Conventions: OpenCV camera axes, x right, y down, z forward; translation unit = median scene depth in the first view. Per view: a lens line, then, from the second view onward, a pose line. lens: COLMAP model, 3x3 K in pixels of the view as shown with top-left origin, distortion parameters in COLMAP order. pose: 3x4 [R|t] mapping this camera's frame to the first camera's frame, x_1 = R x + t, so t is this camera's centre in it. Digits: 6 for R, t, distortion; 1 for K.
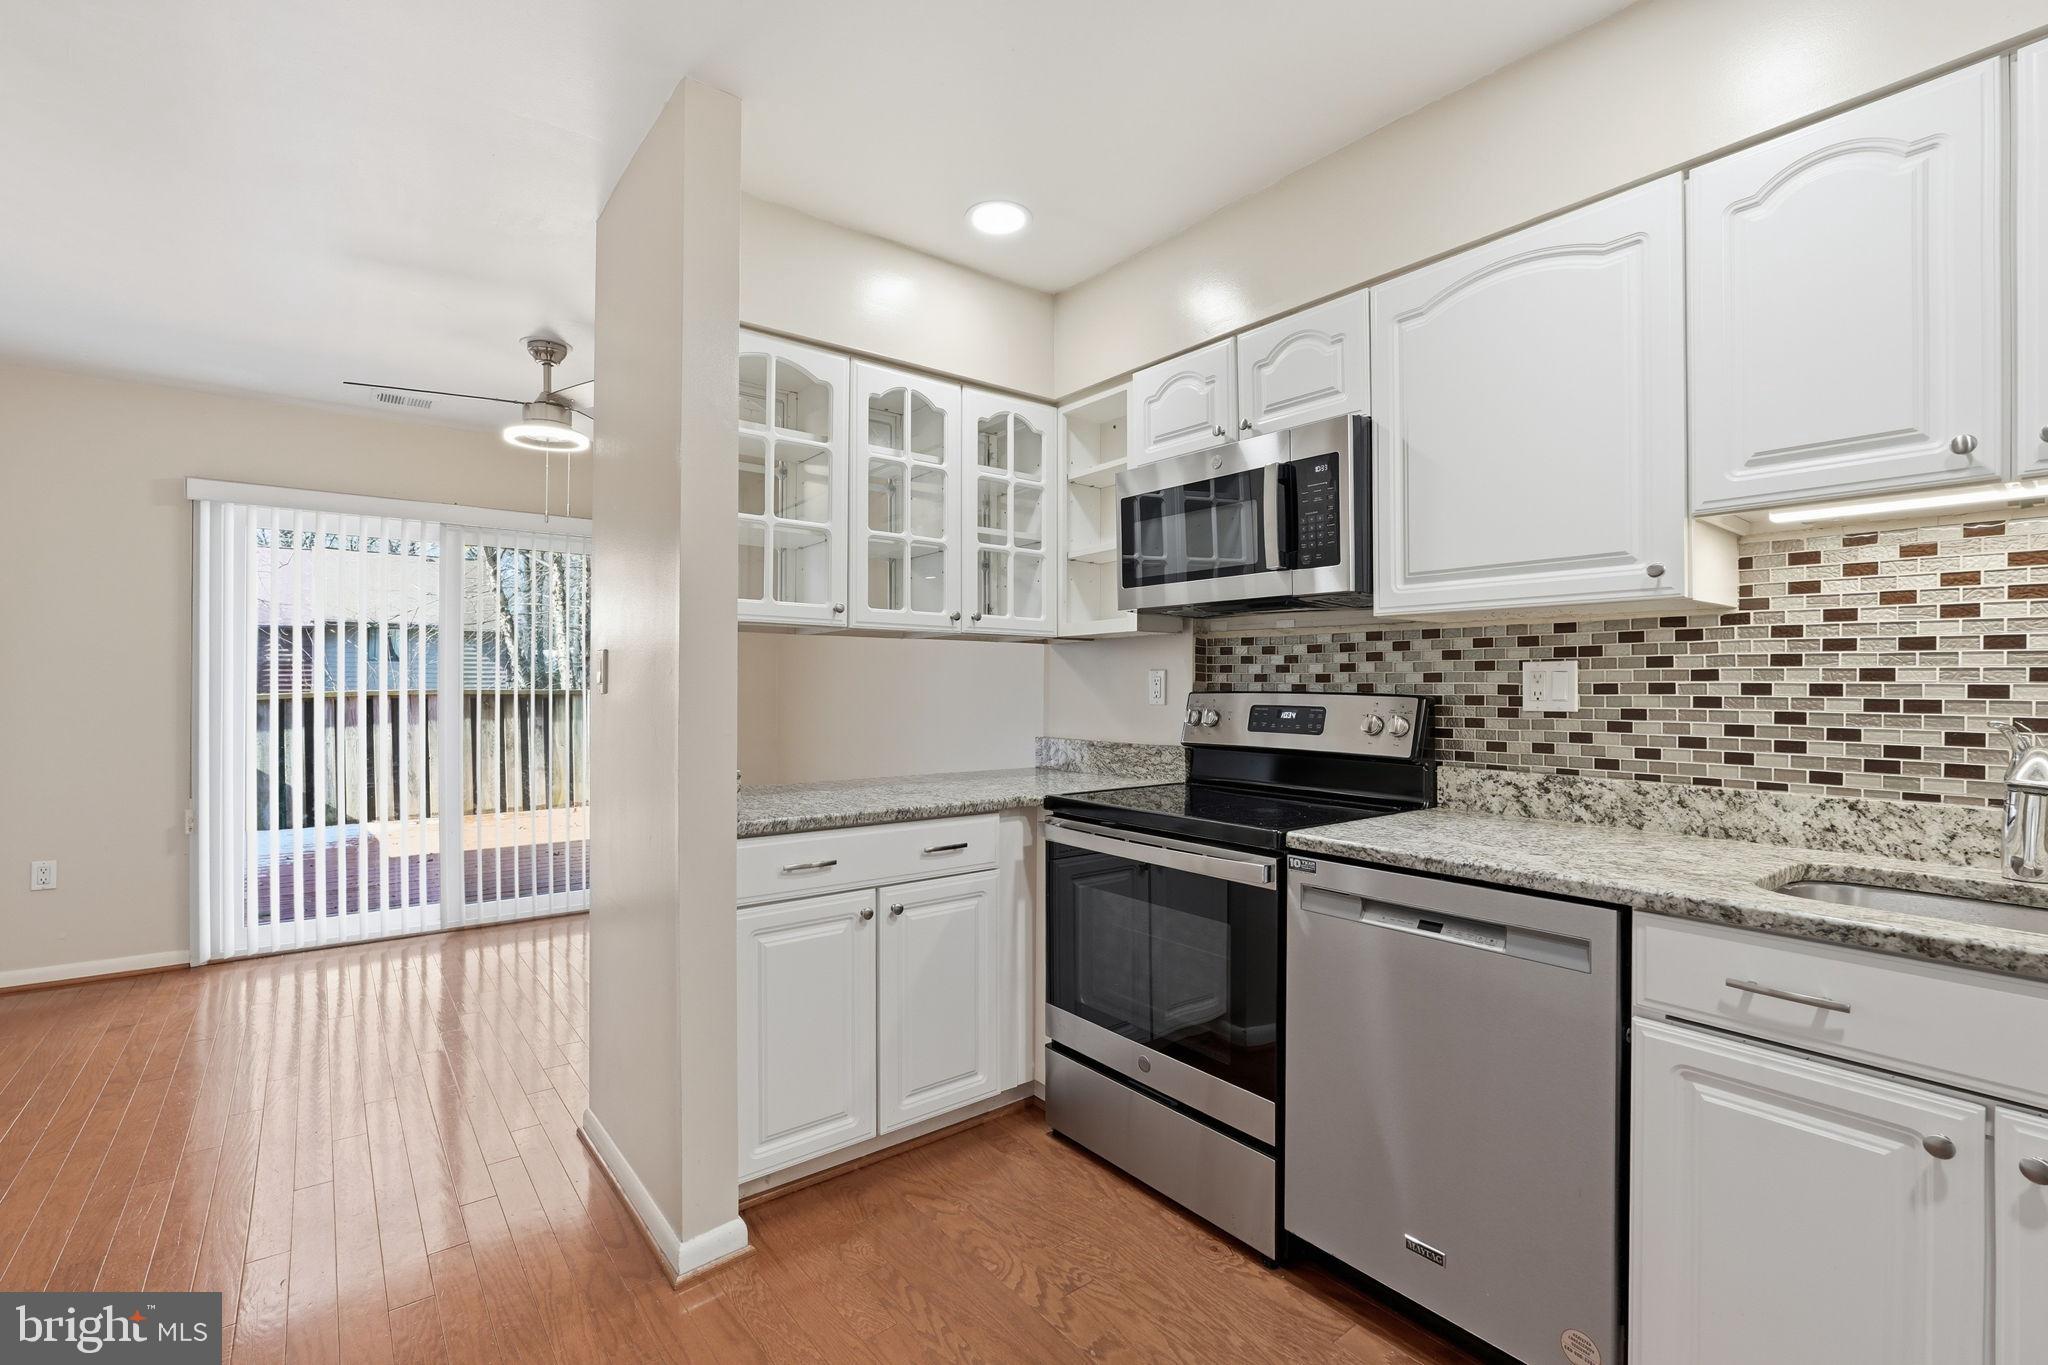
lens RADIAL K [[898.4, 0, 1018.4], [0, 898.4, 685.1], [0, 0, 1]] dist [-0.025368, 0.013225]
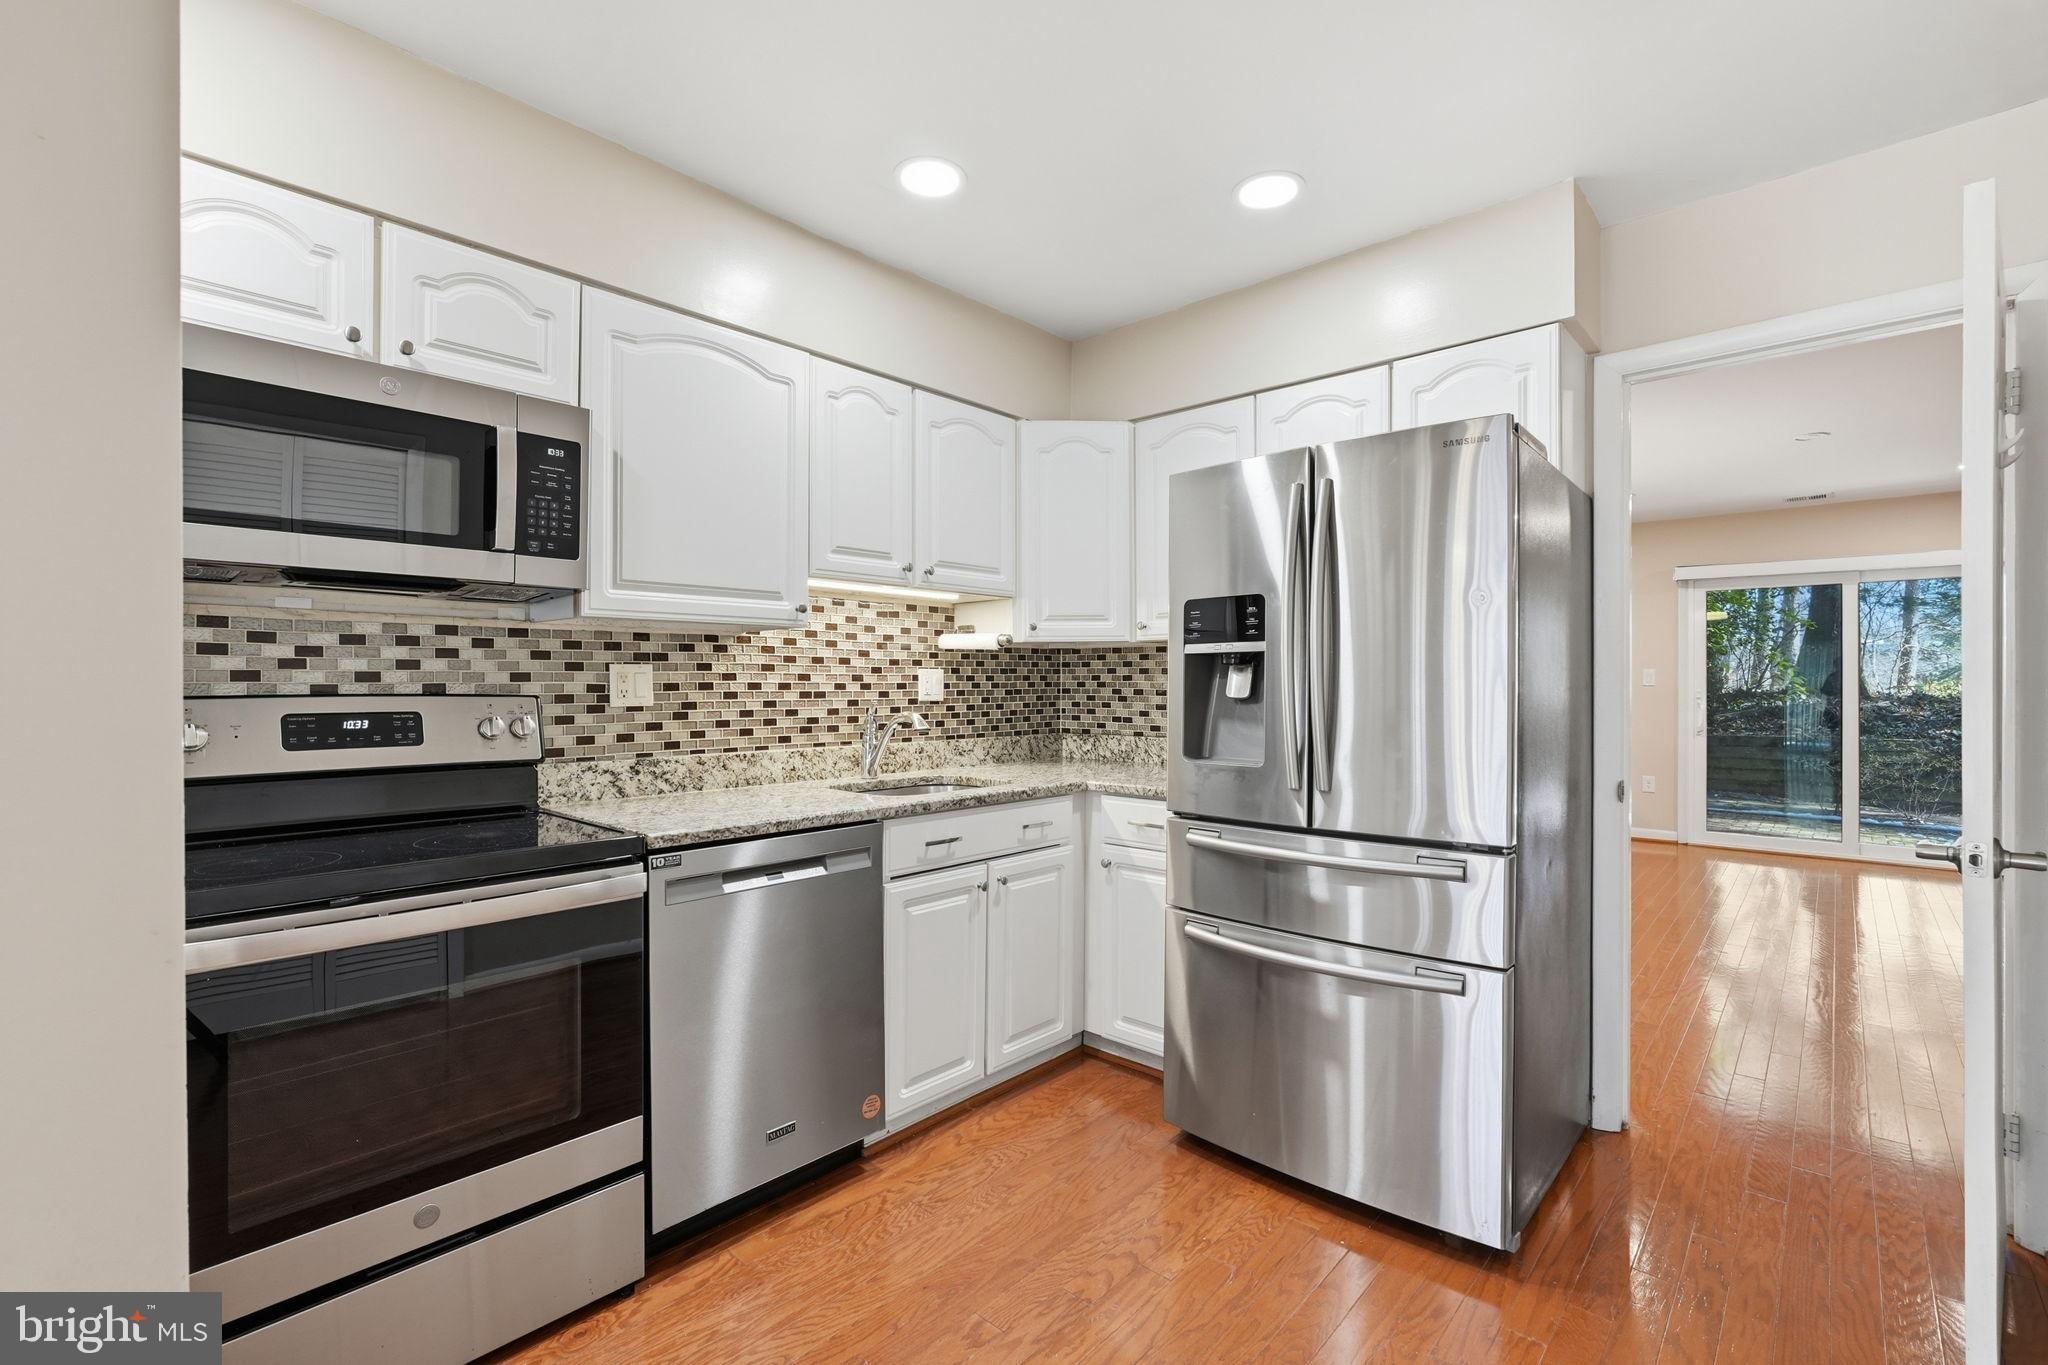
lens RADIAL K [[898.4, 0, 1018.4], [0, 898.4, 685.1], [0, 0, 1]] dist [-0.025368, 0.013225]
pose [[-0.152233, -0.004866, 0.988333, -0.688850], [0.002228, 0.999984, 0.005267, -0.004034], [-0.988342, 0.003004, -0.152219, 0.698788]]
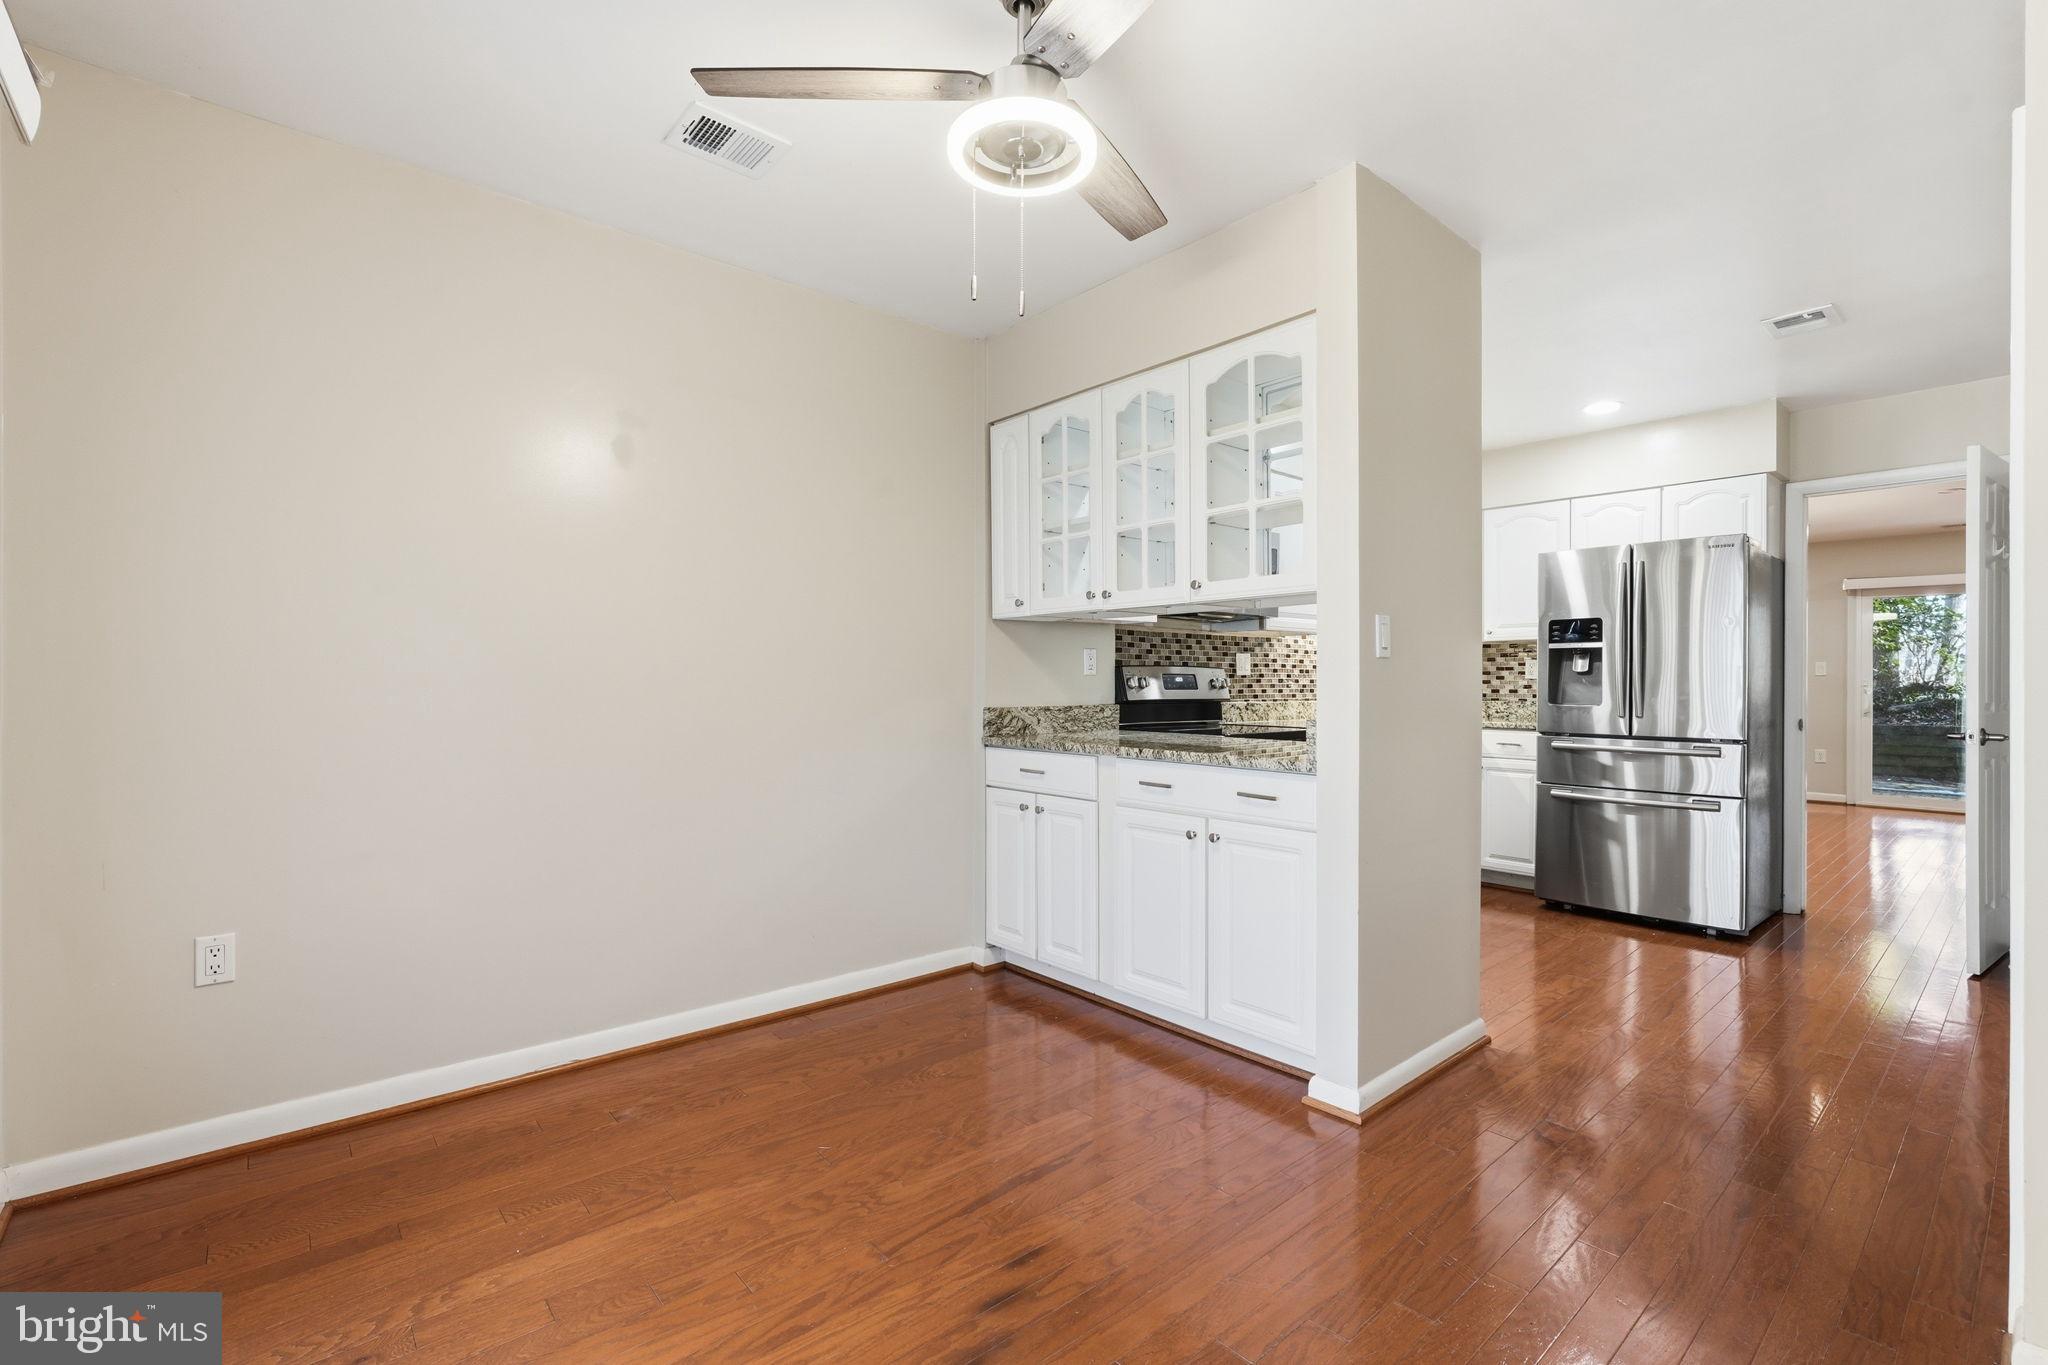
lens RADIAL K [[916.3, 0, 1024.0], [0, 916.3, 682.5], [0, 0, 1]] dist [-0.000900, 0.006718]
pose [[-0.052898, -0.005593, 0.998584, -1.798131], [-0.002615, 0.999982, 0.005463, 0.038614], [-0.998596, -0.002322, -0.052912, 1.756293]]
